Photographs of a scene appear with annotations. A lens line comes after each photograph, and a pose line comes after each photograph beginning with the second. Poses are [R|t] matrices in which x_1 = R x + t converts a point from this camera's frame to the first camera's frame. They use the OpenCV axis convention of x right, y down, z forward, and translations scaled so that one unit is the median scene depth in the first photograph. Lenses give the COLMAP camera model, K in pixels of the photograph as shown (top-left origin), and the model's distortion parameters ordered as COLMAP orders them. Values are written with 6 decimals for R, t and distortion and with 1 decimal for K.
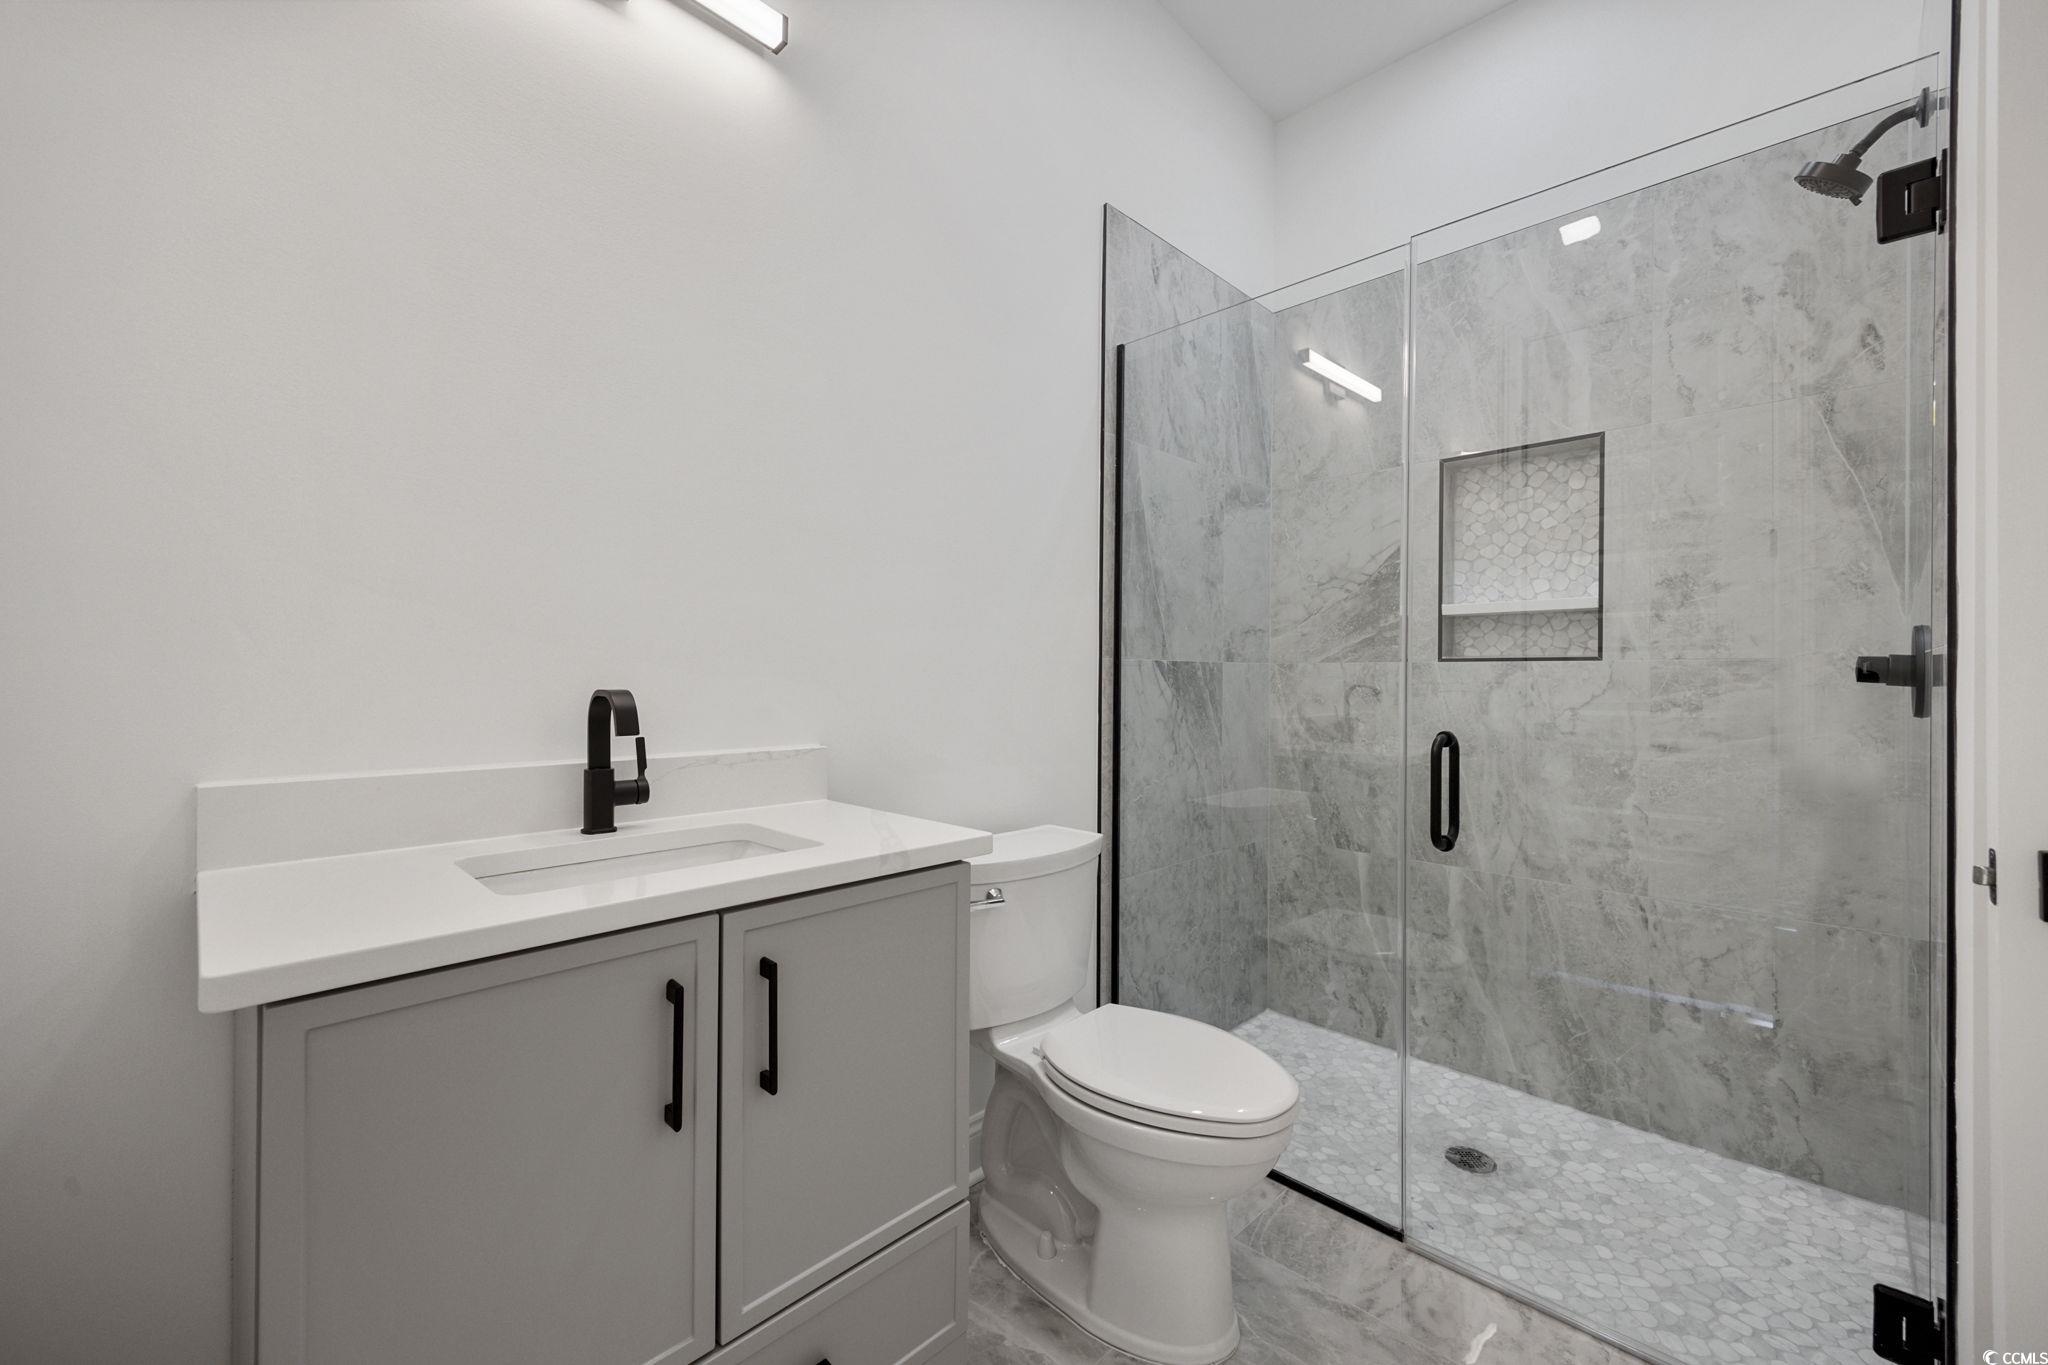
lens RADIAL K [[831.3, 0, 1023.1], [0, 831.3, 674.0], [0, 0, 1]] dist [-0.018047, -0.000008]
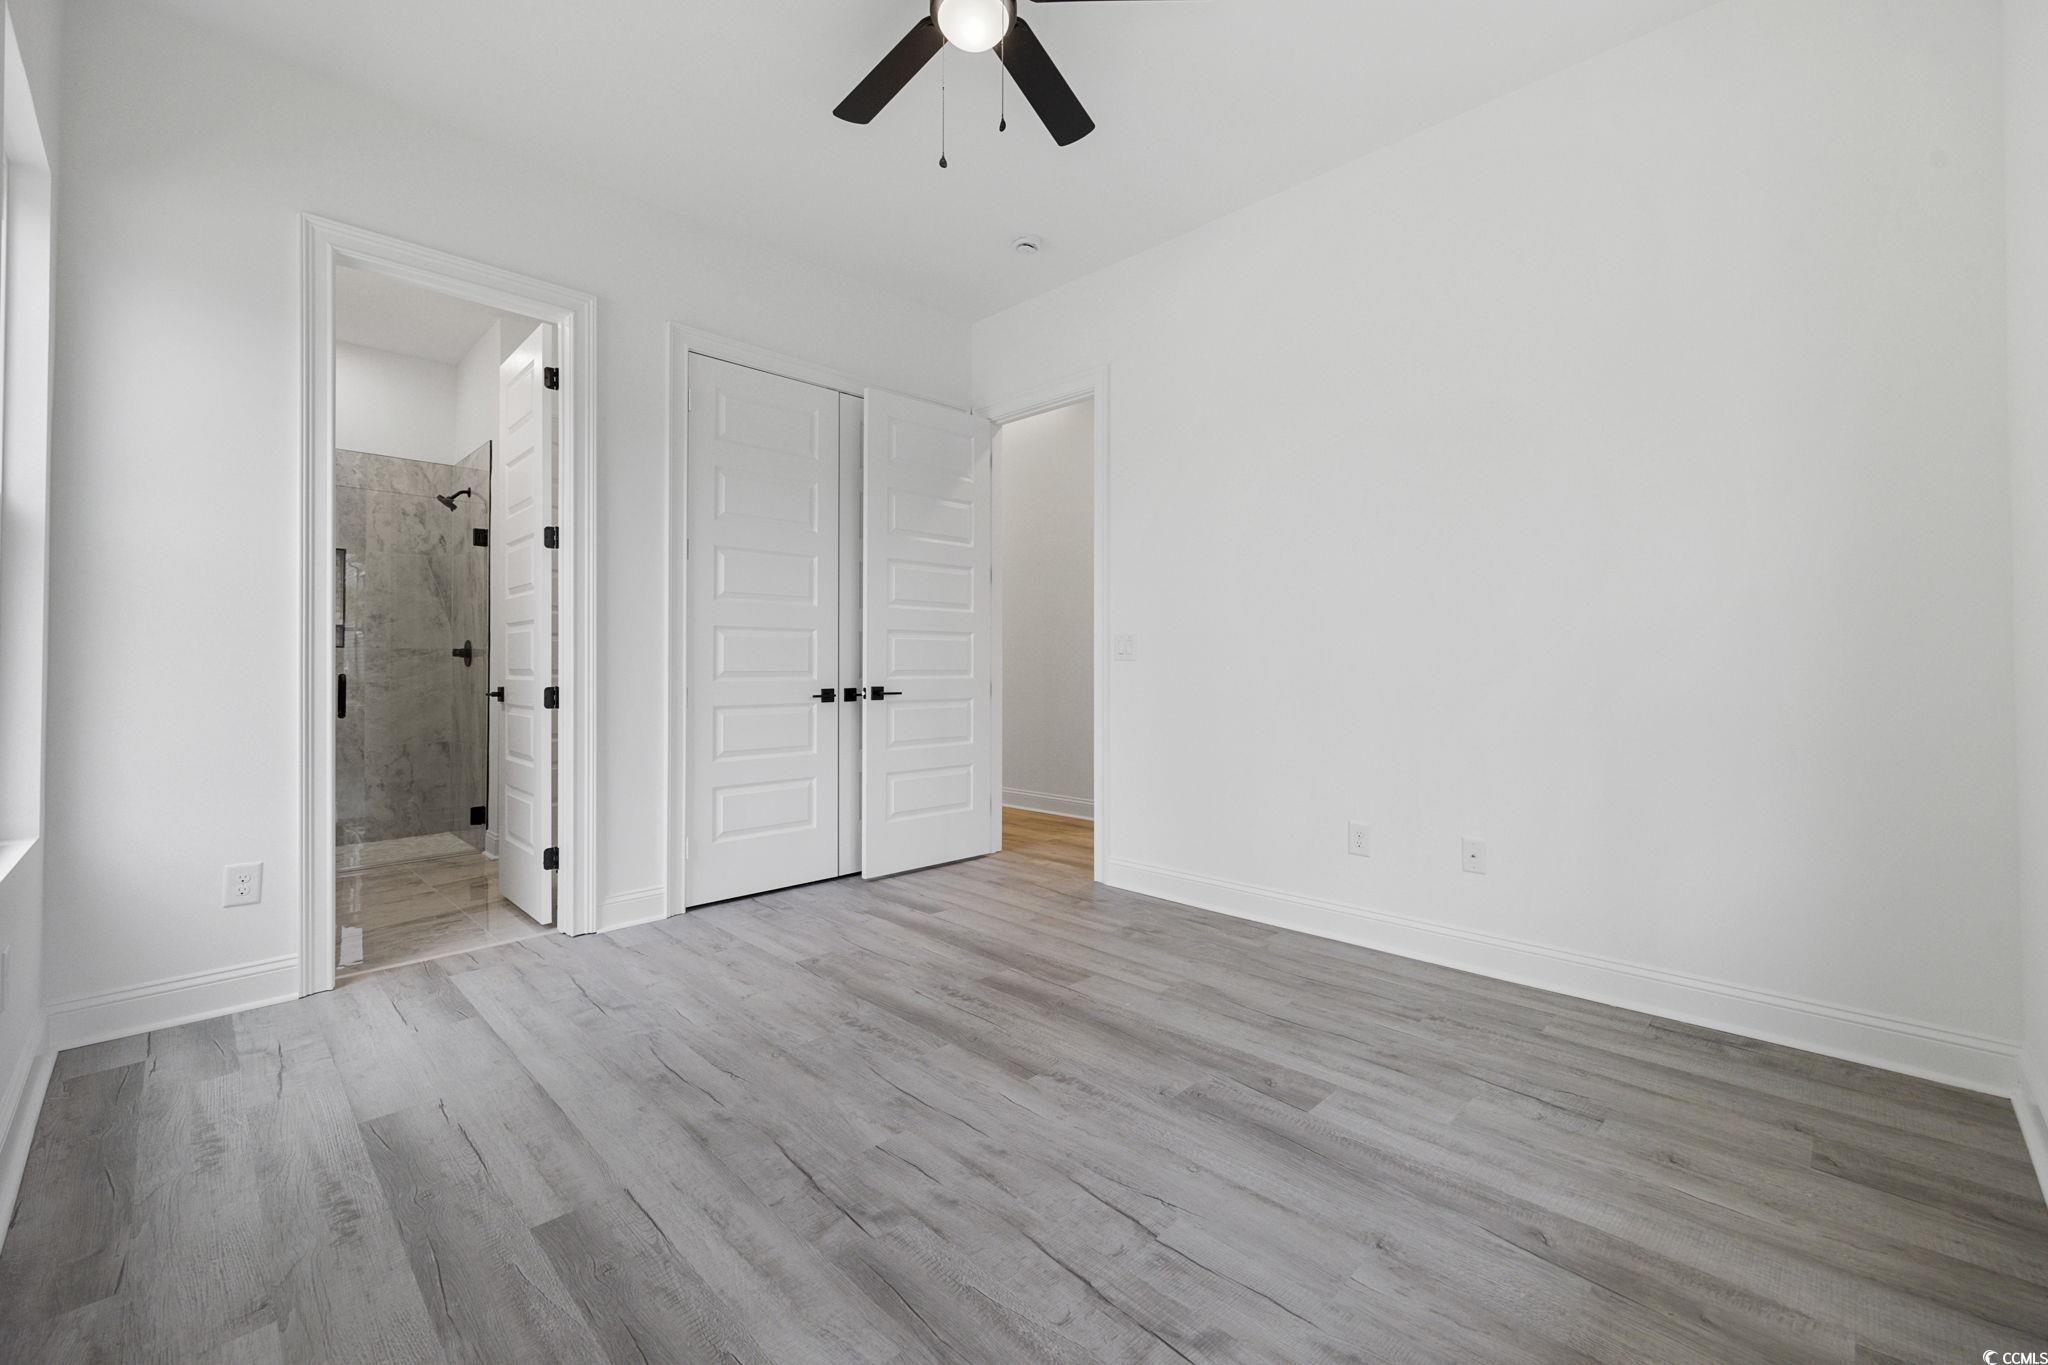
lens RADIAL K [[831.3, 0, 1023.1], [0, 831.3, 674.0], [0, 0, 1]] dist [-0.018047, -0.000008]
pose [[-0.010442, -0.006462, 0.999925, -1.911243], [-0.006991, 0.999955, 0.006389, 0.037070], [-0.999921, -0.006924, -0.010487, -1.049785]]
